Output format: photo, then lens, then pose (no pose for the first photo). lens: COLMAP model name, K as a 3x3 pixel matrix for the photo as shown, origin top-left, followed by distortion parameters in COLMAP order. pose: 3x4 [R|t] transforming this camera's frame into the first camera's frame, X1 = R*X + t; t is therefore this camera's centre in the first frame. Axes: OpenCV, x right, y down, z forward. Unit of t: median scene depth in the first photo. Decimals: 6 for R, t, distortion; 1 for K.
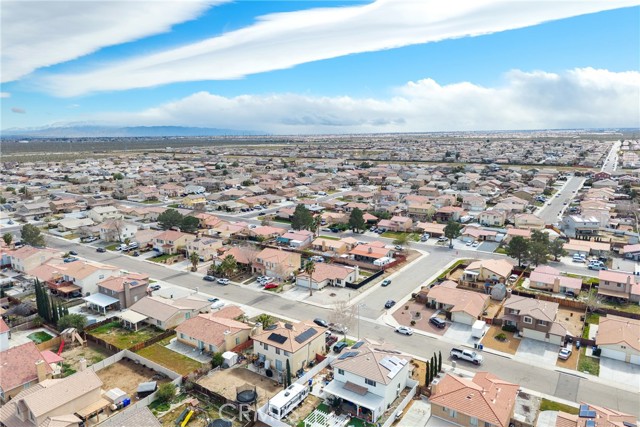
lens RADIAL K [[426.9, 0, 320.0], [0, 426.9, 213.5], [0, 0, 1]] dist [0.011631, -0.003063]
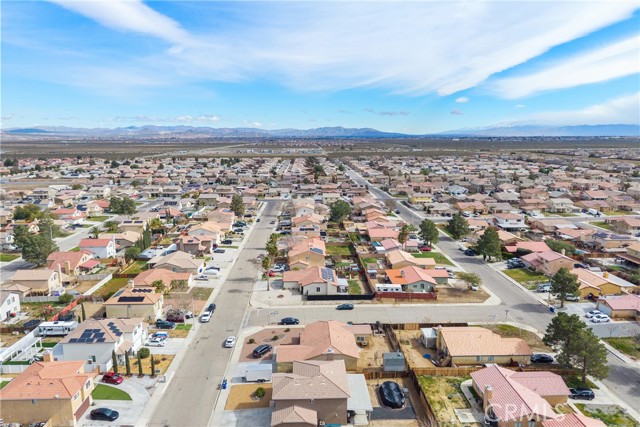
lens RADIAL K [[431.1, 0, 320.9], [0, 431.1, 197.5], [0, 0, 1]] dist [0.001268, -0.002779]
pose [[0.593073, 0.122548, -0.795768, 0.704882], [-0.151046, 0.987736, 0.039538, -0.071733], [0.790853, 0.096748, 0.604310, 0.383490]]
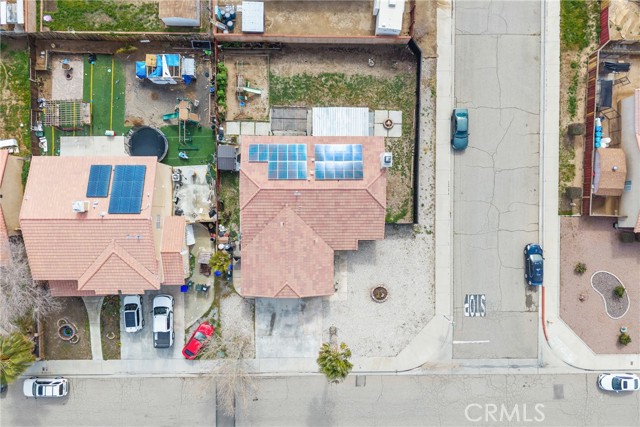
lens RADIAL K [[426.9, 0, 320.0], [0, 426.9, 213.5], [0, 0, 1]] dist [0.011631, -0.003063]
pose [[0.825544, -0.564039, 0.018367, 0.016762], [0.074064, 0.140552, 0.987299, -0.156685], [-0.559457, -0.813698, 0.157806, 0.862530]]
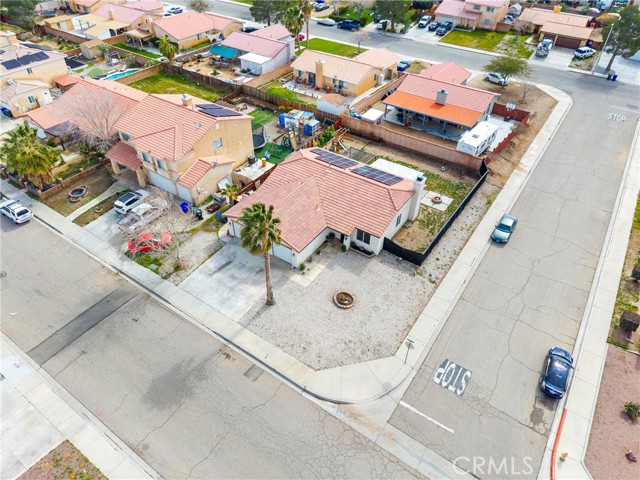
lens RADIAL K [[428.6, 0, 320.0], [0, 428.6, 240.0], [0, 0, 1]] dist [0.024988, -0.024146]
pose [[0.999846, 0.013901, 0.010685, 0.008108], [-0.017409, 0.859383, 0.511035, 0.001979], [-0.002079, -0.511143, 0.859493, 0.642468]]
